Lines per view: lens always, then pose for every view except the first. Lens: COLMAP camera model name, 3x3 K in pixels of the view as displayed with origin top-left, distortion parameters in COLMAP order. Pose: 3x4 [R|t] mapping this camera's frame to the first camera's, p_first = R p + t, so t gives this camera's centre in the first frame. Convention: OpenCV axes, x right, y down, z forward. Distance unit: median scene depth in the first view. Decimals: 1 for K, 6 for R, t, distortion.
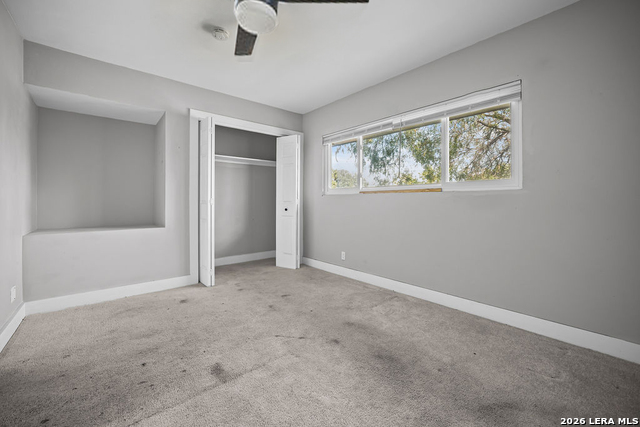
lens RADIAL K [[254.6, 0, 311.2], [0, 254.6, 202.1], [0, 0, 1]] dist [-0.012691, 0.000277]
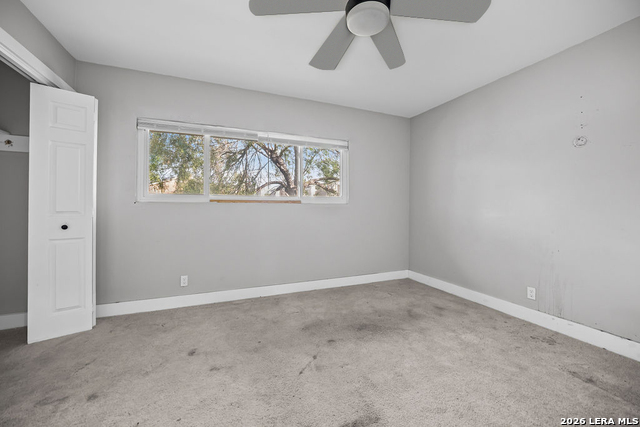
lens RADIAL K [[254.6, 0, 319.4], [0, 254.6, 211.1], [0, 0, 1]] dist [-0.012691, 0.000277]
pose [[0.309078, -0.002627, 0.951033, -0.653740], [0.005419, 0.999985, 0.001001, -0.002213], [-0.951021, 0.004844, 0.309087, 0.494856]]
